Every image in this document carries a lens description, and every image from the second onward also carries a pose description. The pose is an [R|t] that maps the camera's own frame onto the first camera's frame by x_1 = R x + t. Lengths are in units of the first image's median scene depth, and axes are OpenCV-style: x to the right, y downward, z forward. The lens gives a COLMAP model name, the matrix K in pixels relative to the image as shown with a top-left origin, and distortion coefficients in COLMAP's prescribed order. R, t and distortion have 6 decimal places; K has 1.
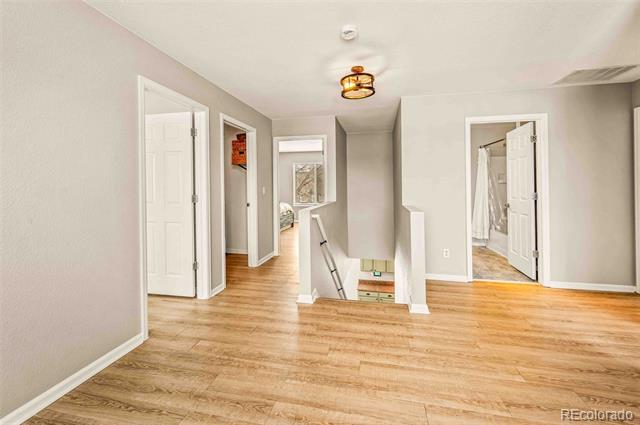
lens RADIAL K [[263.2, 0, 318.3], [0, 263.2, 188.9], [0, 0, 1]] dist [0.000085, -0.000077]
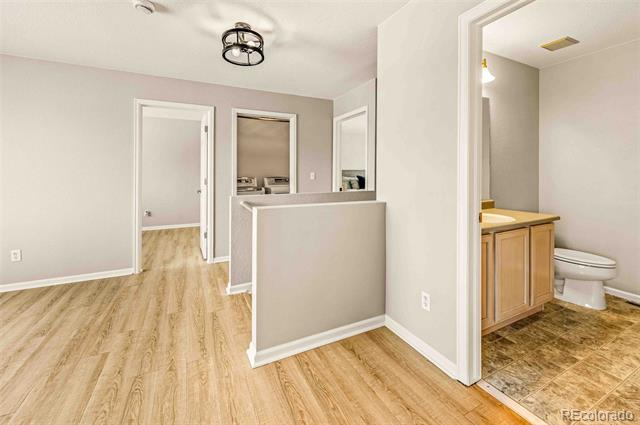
lens RADIAL K [[267.4, 0, 321.3], [0, 267.4, 178.4], [0, 0, 1]] dist [0.000201, 0.000266]
pose [[0.636107, 0.010361, -0.771531, 1.392544], [0.005948, 0.999814, 0.018330, -0.003235], [0.771578, -0.016249, 0.635928, 0.968501]]
